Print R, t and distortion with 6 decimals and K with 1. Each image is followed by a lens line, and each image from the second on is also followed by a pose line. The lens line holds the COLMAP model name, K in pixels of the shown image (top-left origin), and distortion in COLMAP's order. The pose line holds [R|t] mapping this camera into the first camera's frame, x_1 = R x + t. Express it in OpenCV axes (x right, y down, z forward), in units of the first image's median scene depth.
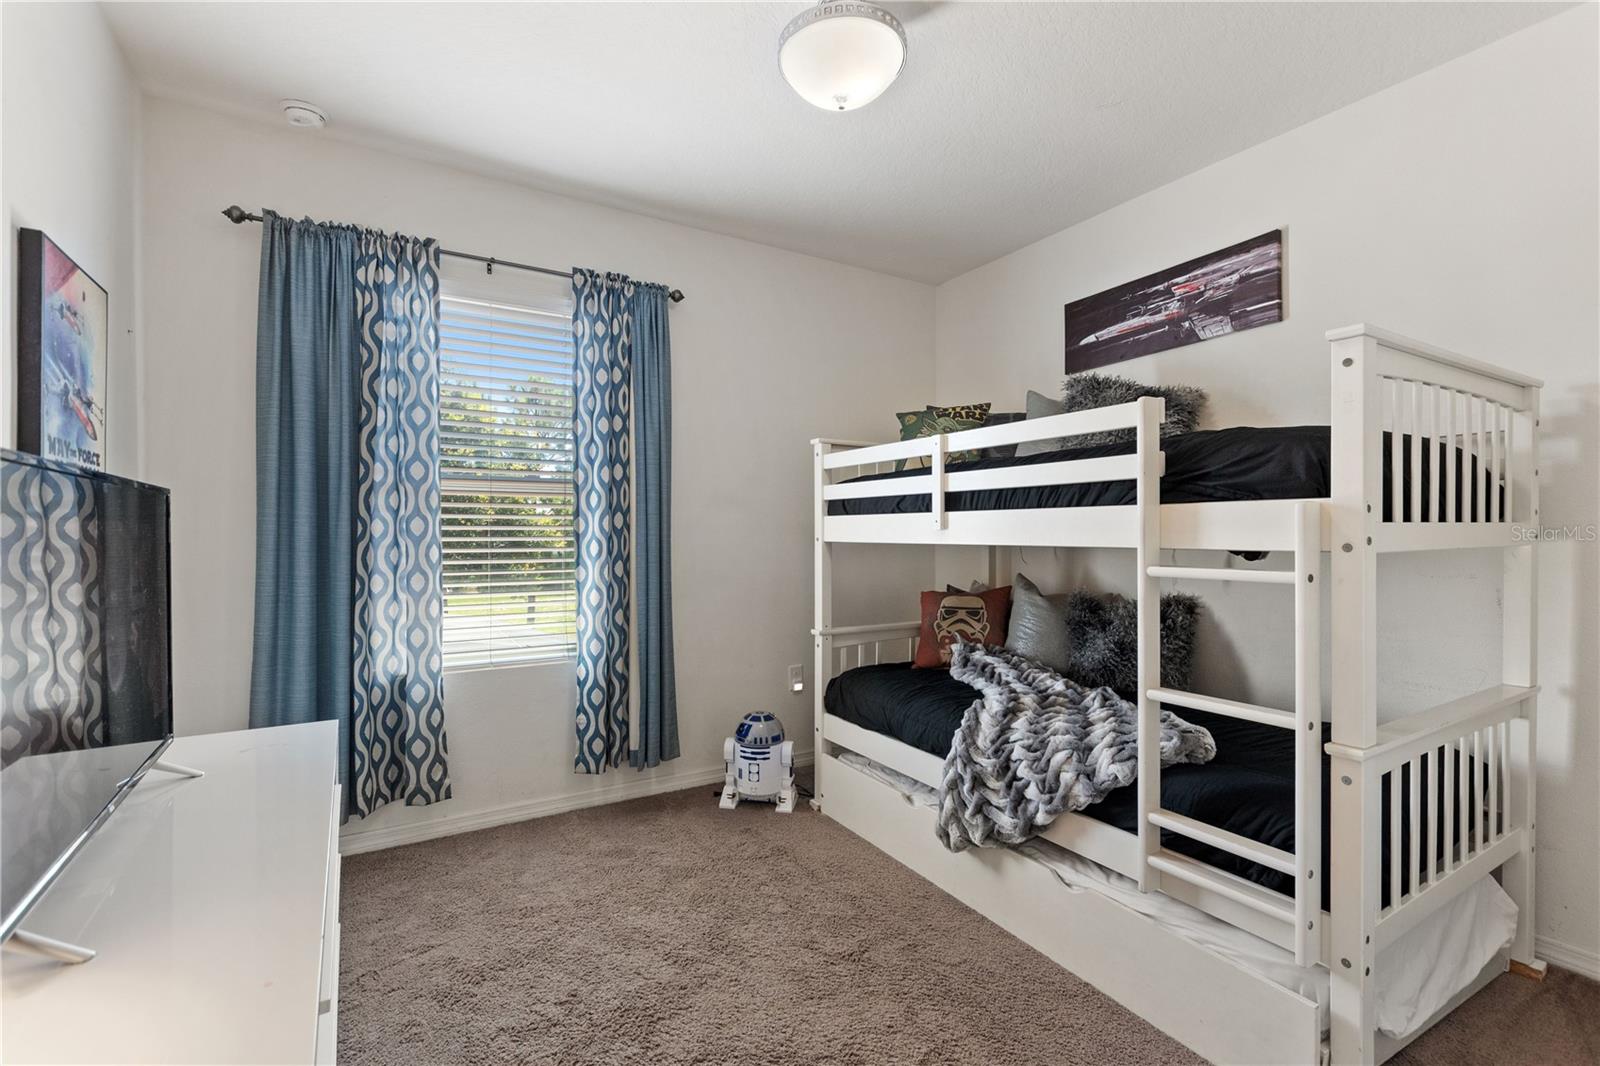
lens RADIAL K [[721.1, 0, 796.5], [0, 721.1, 530.0], [0, 0, 1]] dist [0.001020, -0.004143]
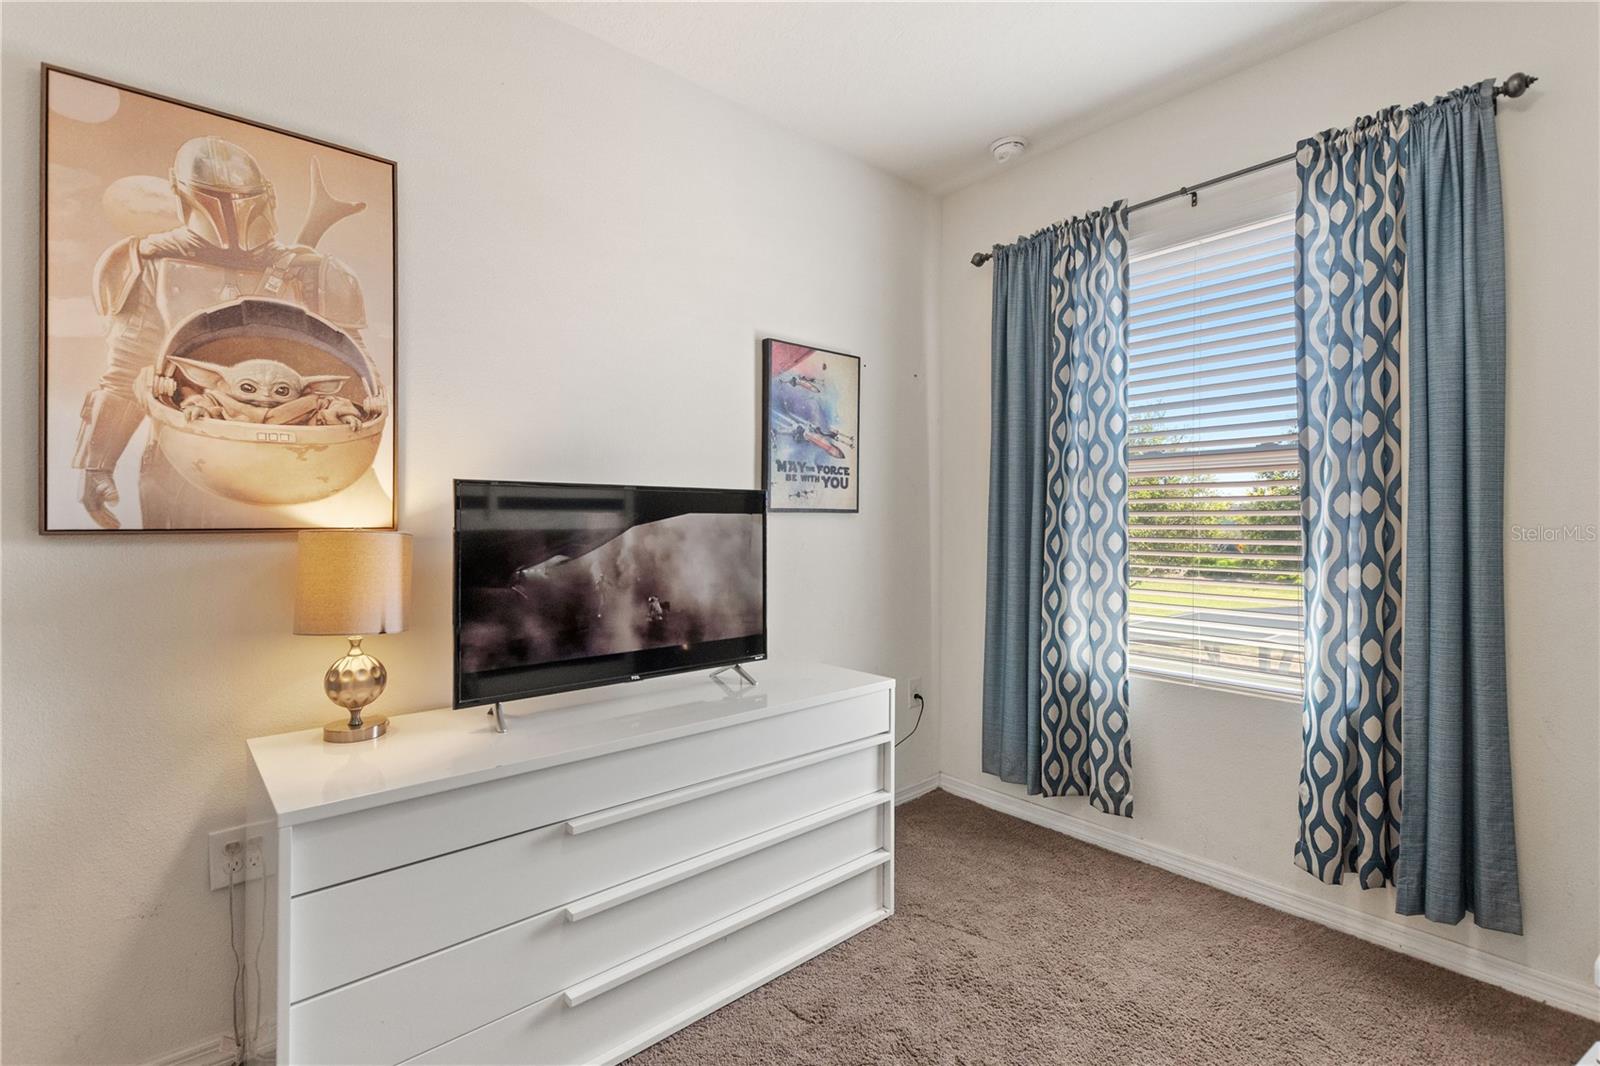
lens RADIAL K [[719.1, 0, 804.8], [0, 719.1, 514.3], [0, 0, 1]] dist [0.029398, -0.013650]
pose [[0.173034, -0.010438, -0.984861, 0.335789], [0.003070, 0.999945, -0.010059, 0.004778], [0.984911, -0.001283, 0.173056, 0.445857]]
